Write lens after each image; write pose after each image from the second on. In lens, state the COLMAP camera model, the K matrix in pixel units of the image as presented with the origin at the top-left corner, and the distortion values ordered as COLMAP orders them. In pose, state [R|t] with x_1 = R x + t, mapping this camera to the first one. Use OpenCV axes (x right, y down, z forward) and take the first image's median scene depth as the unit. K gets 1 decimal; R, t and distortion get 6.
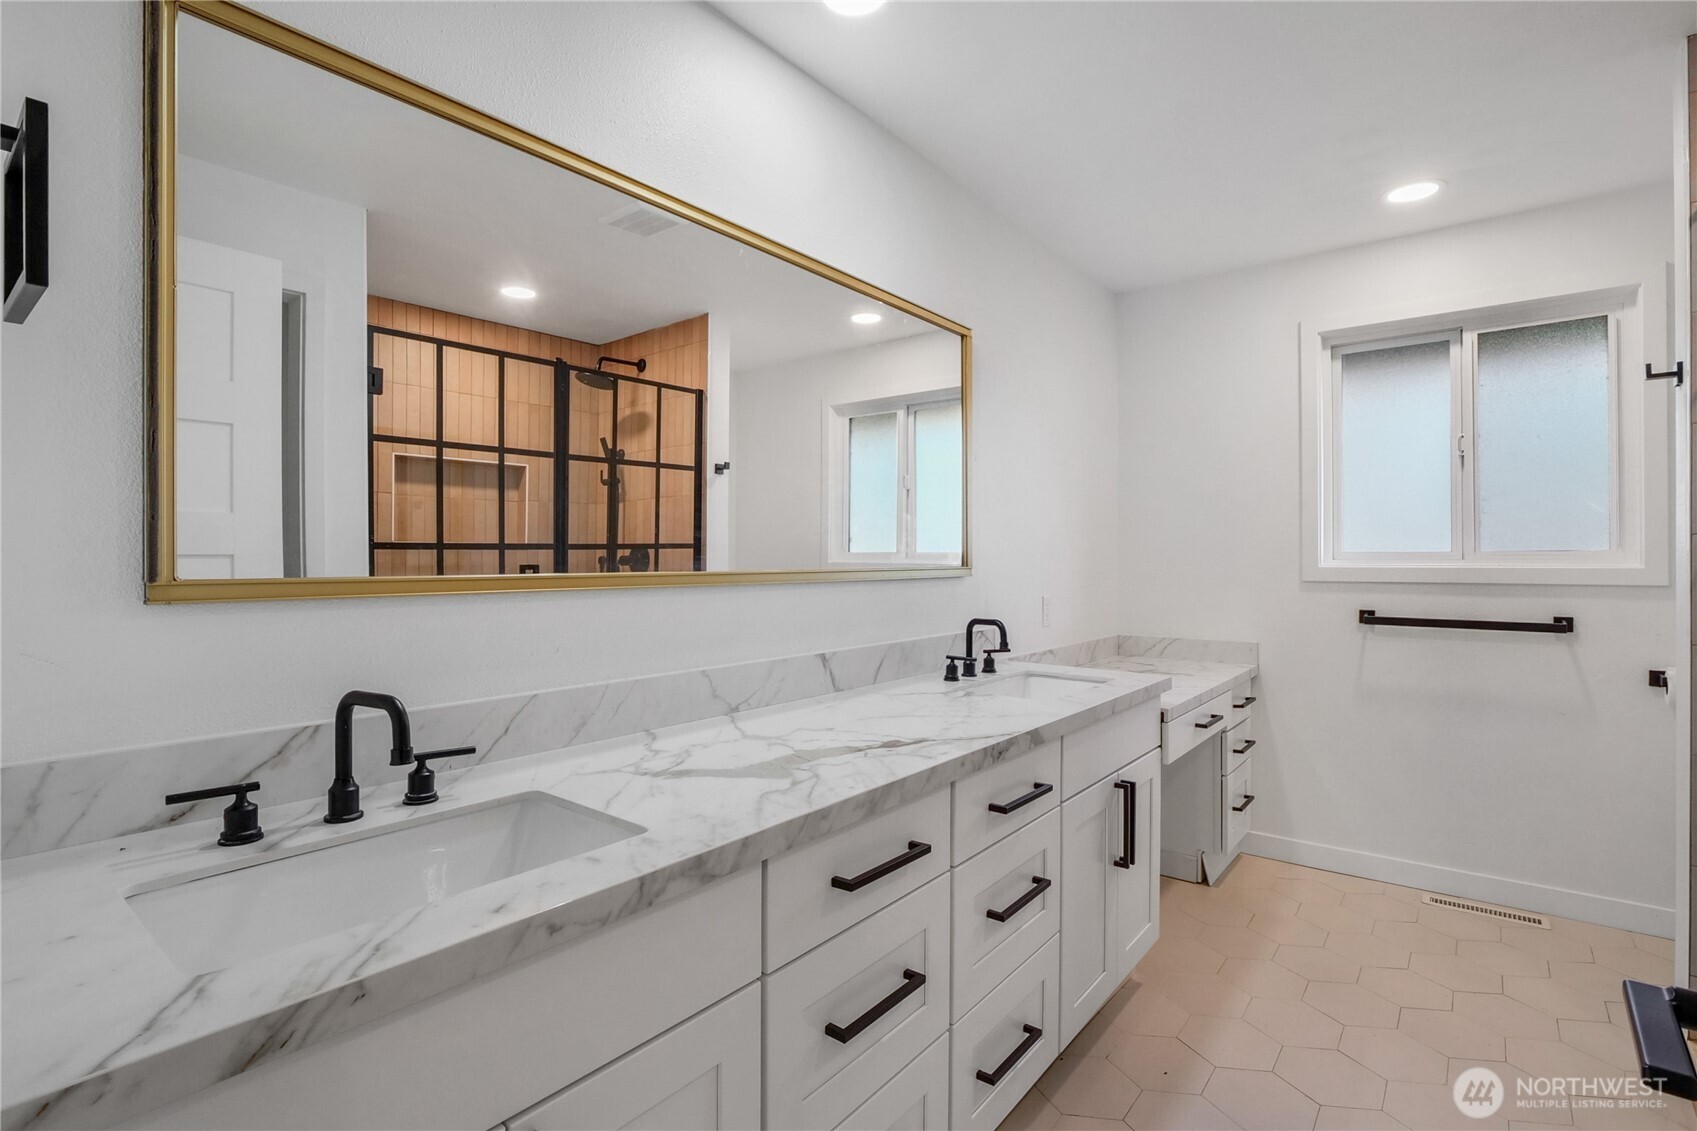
lens RADIAL K [[791.9, 0, 836.8], [0, 791.9, 552.2], [0, 0, 1]] dist [-0.010387, -0.000070]
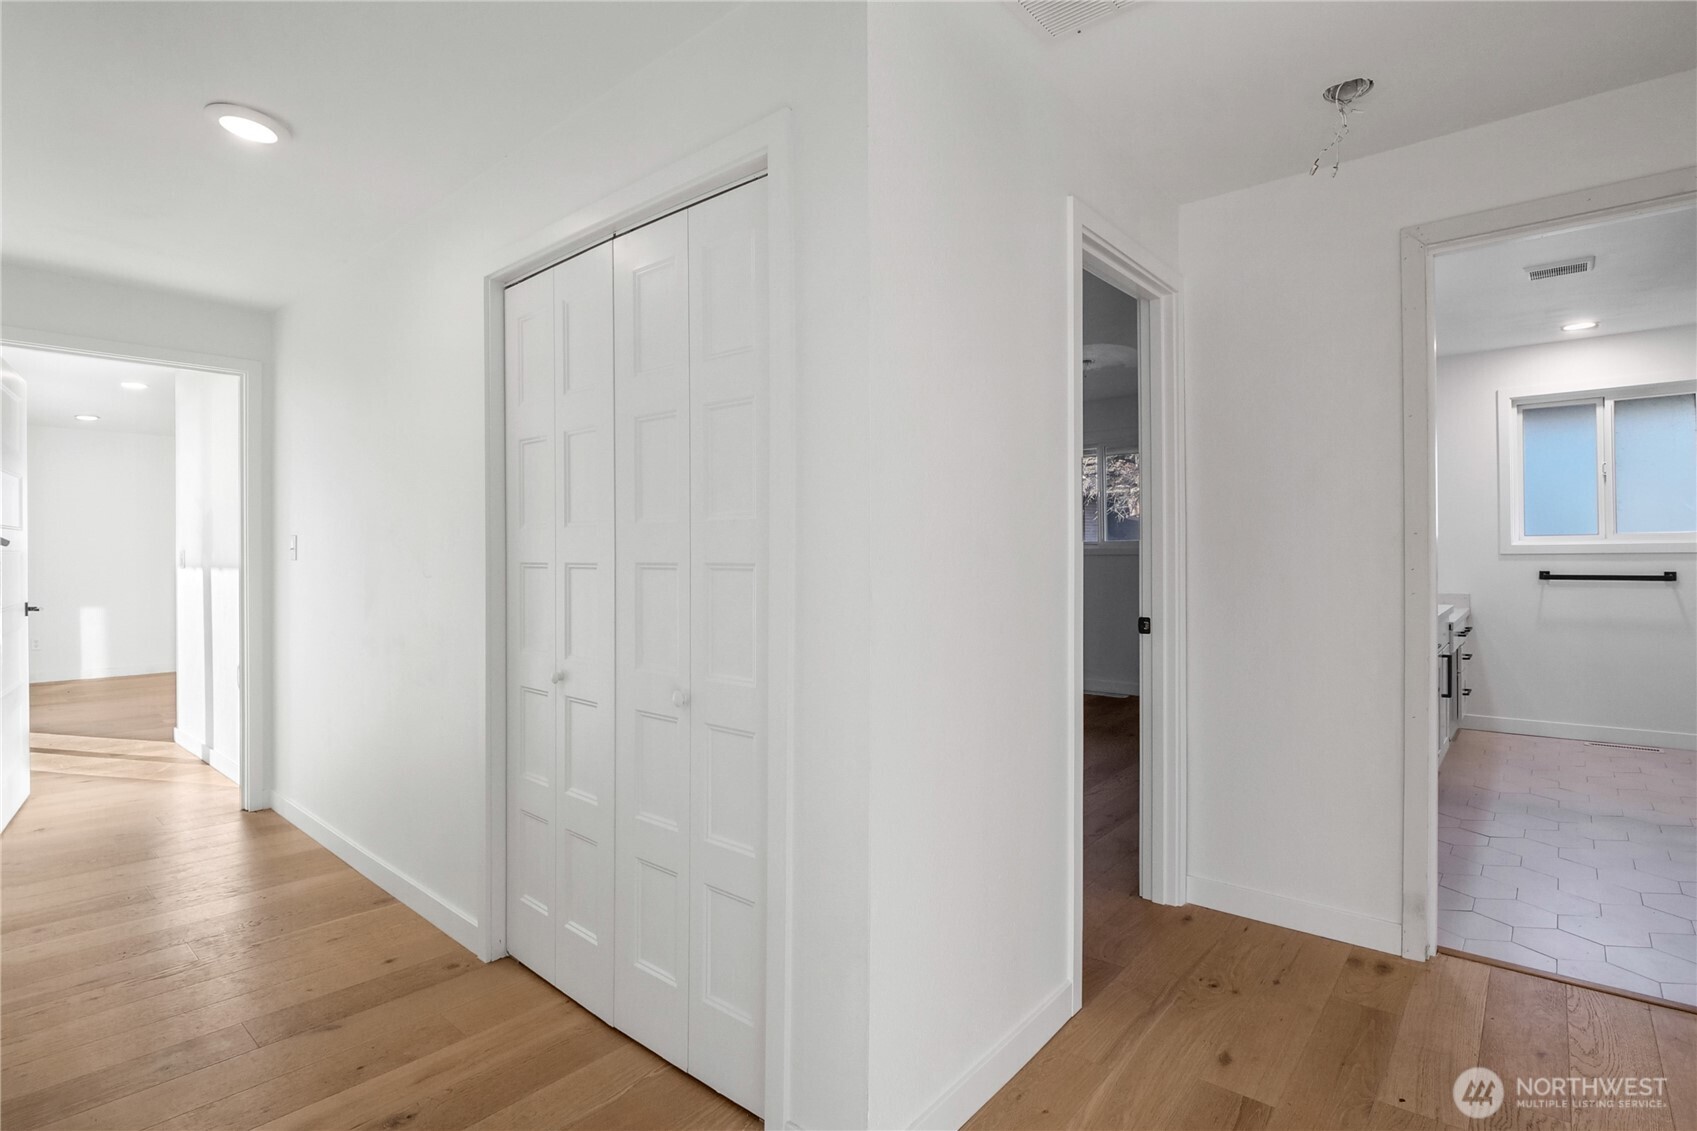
lens RADIAL K [[811.1, 0, 845.1], [0, 811.1, 544.1], [0, 0, 1]] dist [-0.019474, 0.000165]
pose [[0.999447, -0.018126, -0.027889, -0.741257], [0.018416, 0.999778, 0.010188, -0.025755], [0.027699, -0.010696, 0.999559, -0.702224]]
